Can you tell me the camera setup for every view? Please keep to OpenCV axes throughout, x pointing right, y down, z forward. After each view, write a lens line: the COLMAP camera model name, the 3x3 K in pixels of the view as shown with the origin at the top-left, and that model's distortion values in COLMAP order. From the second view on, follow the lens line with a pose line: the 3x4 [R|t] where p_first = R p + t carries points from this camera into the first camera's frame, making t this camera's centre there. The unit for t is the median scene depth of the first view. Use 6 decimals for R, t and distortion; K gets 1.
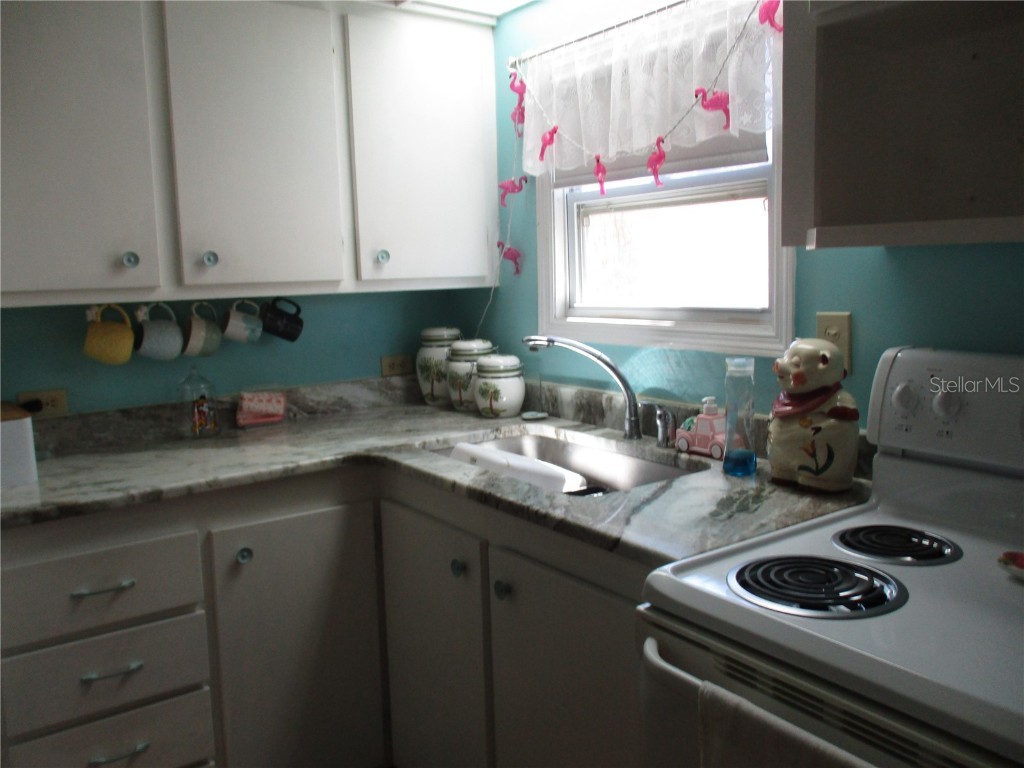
lens RADIAL K [[843.0, 0, 512.0], [0, 843.0, 384.0], [0, 0, 1]] dist [0.005691, 0.004424]
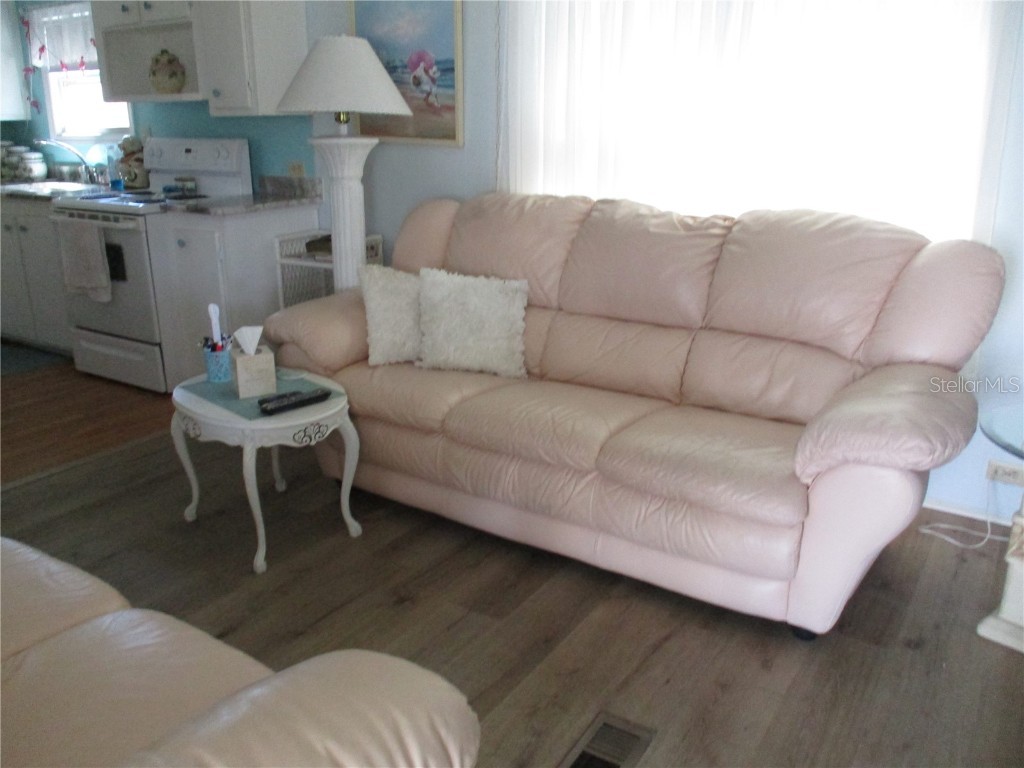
lens RADIAL K [[843.0, 0, 512.0], [0, 843.0, 384.0], [0, 0, 1]] dist [0.005691, 0.004424]
pose [[0.931367, -0.067284, 0.357809, 0.318566], [0.013443, 0.988460, 0.150882, 0.244076], [-0.363832, -0.135716, 0.921524, -1.530012]]
